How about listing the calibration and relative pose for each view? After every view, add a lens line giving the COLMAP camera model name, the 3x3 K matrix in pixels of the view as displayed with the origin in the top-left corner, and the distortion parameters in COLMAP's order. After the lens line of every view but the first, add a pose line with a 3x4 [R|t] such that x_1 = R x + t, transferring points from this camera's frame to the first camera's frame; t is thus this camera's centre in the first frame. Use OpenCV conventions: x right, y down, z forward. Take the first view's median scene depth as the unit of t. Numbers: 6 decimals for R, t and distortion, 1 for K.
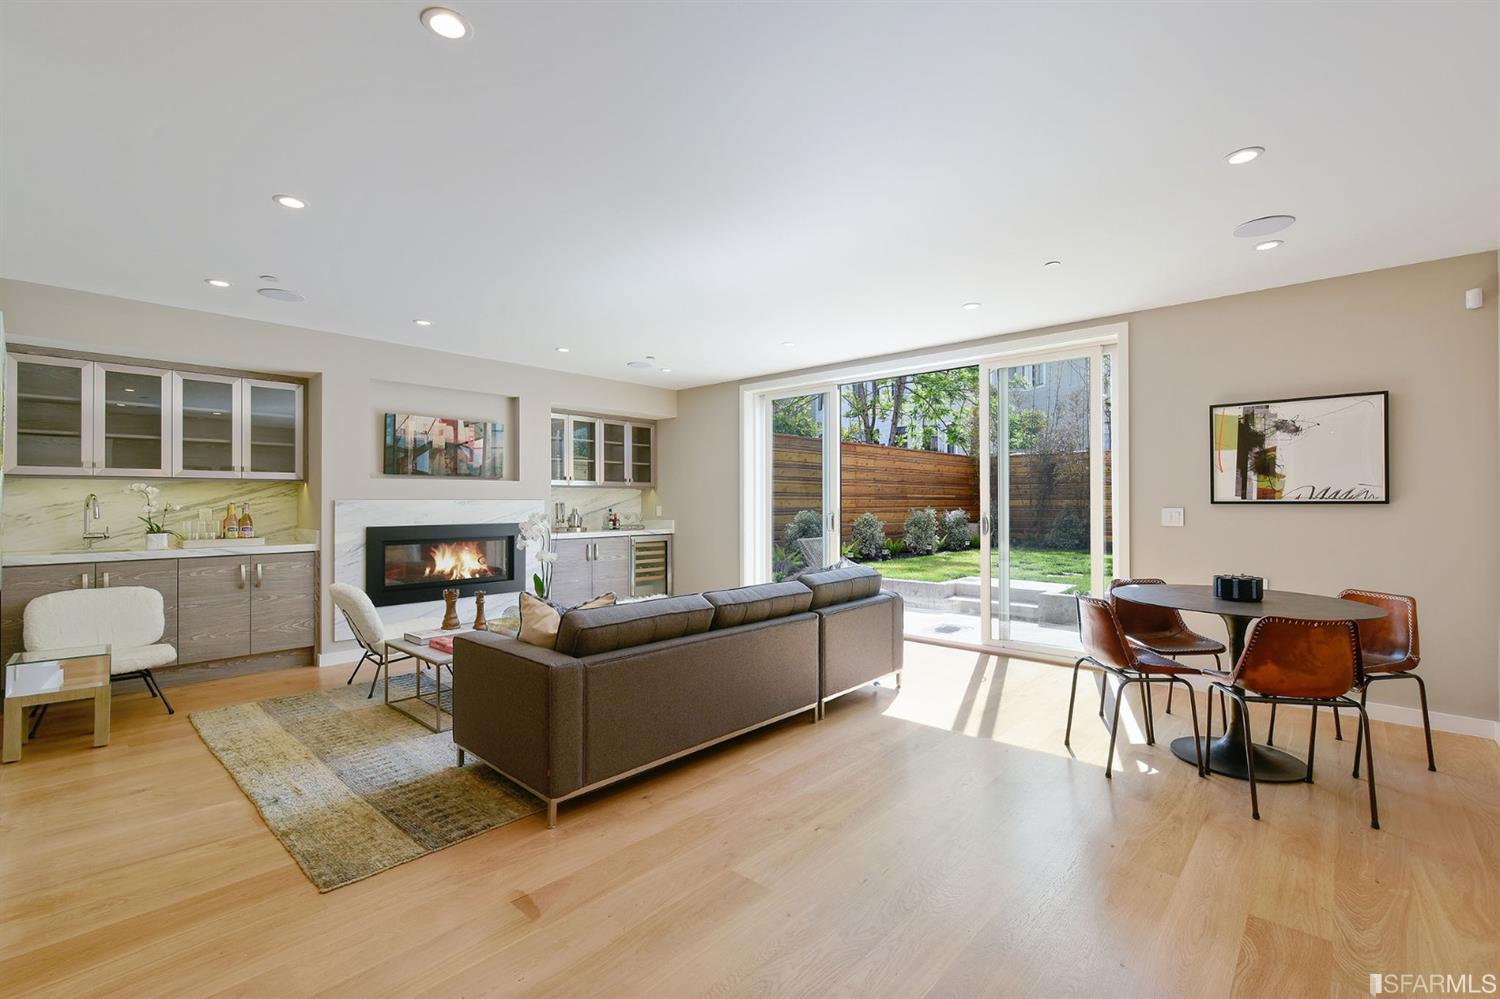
lens RADIAL K [[658.0, 0, 753.6], [0, 658.0, 503.8], [0, 0, 1]] dist [0.002451, 0.001936]
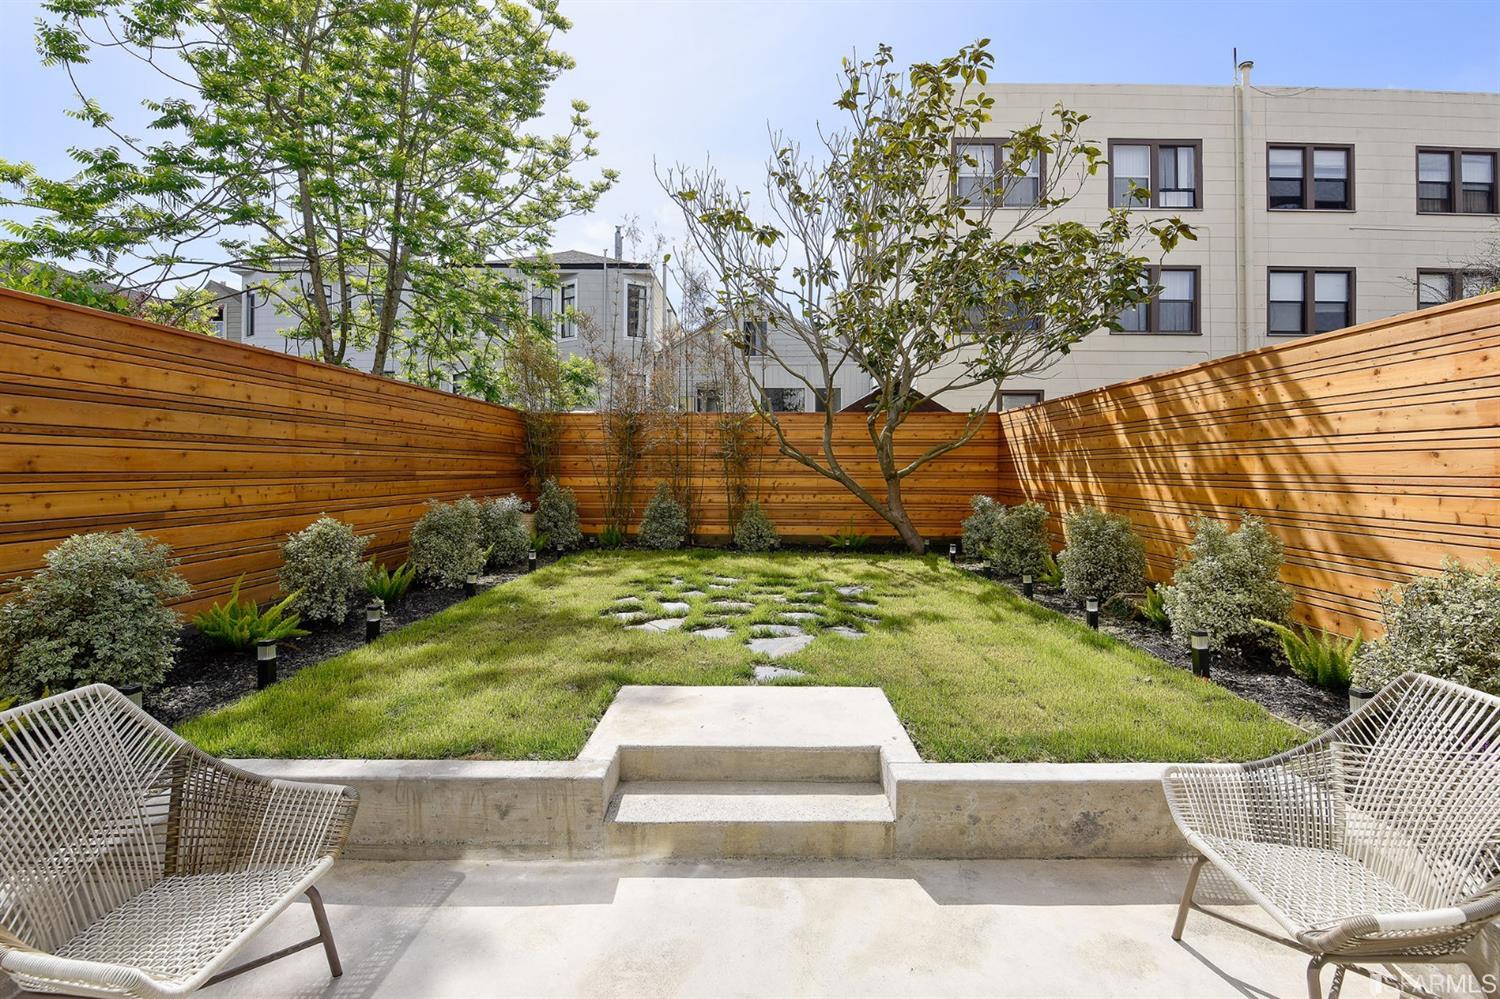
lens RADIAL K [[658.0, 0, 778.8], [0, 658.0, 464.4], [0, 0, 1]] dist [0.002451, 0.001936]
pose [[0.720183, 0.006972, 0.693750, 0.175266], [-0.001728, 0.999964, -0.008256, -0.037028], [-0.693782, 0.004747, 0.720169, 0.973589]]
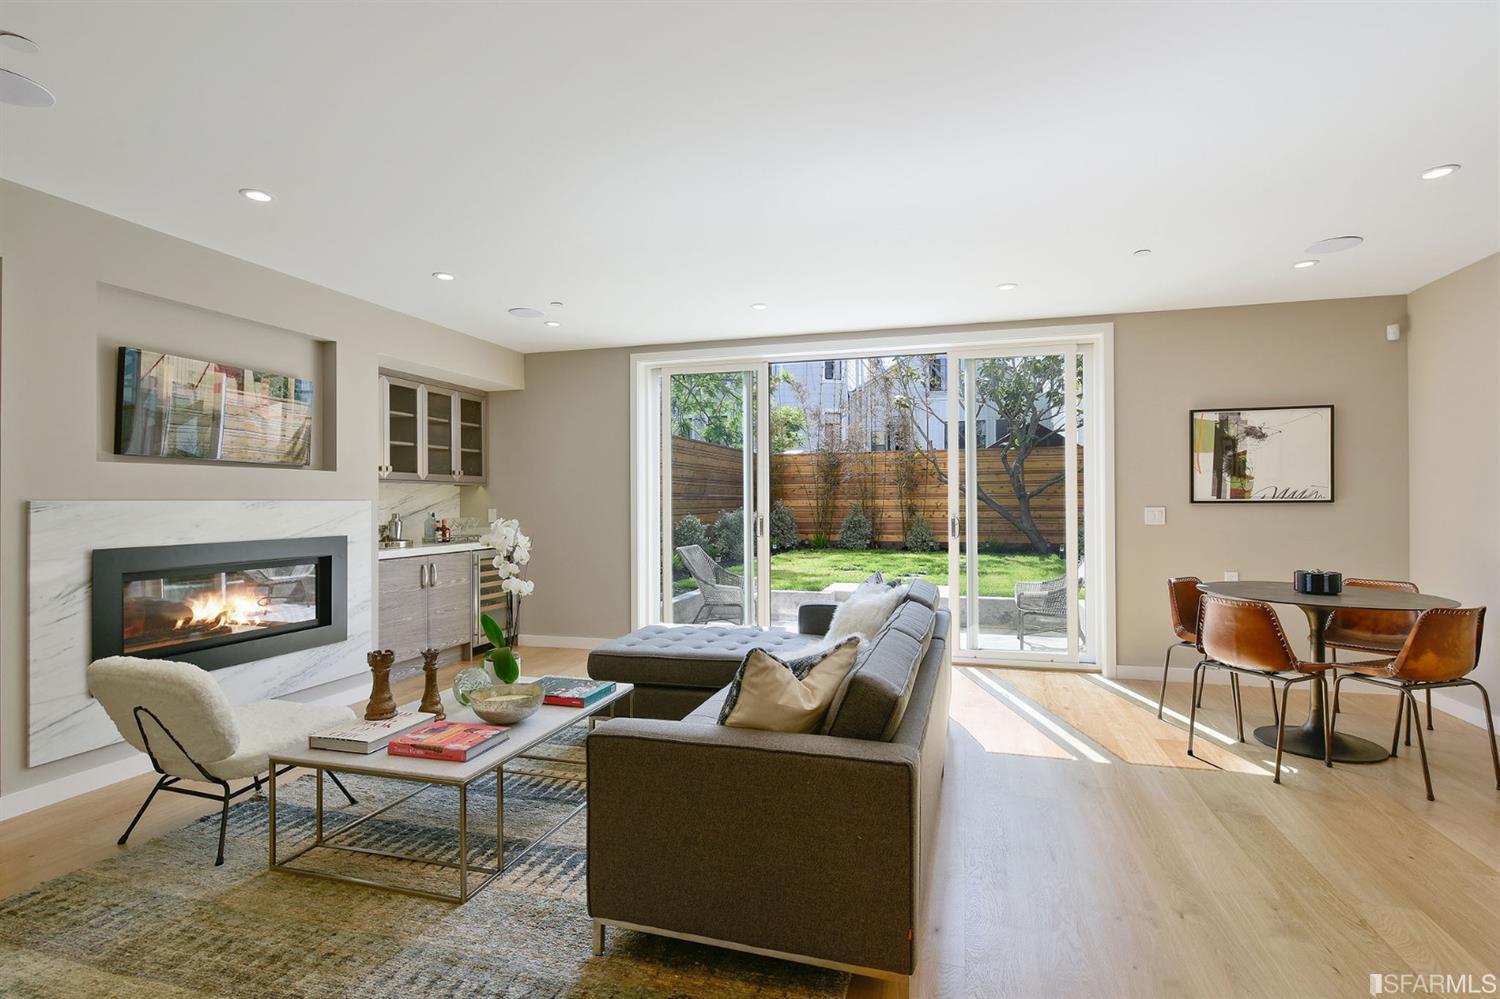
lens RADIAL K [[727.7, 0, 764.0], [0, 727.7, 502.5], [0, 0, 1]] dist [-0.000307, 0.000678]
pose [[0.898007, -0.002438, 0.439975, -0.314214], [0.003699, 0.999991, -0.002008, -0.000879], [-0.439966, 0.003431, 0.898008, 0.185386]]
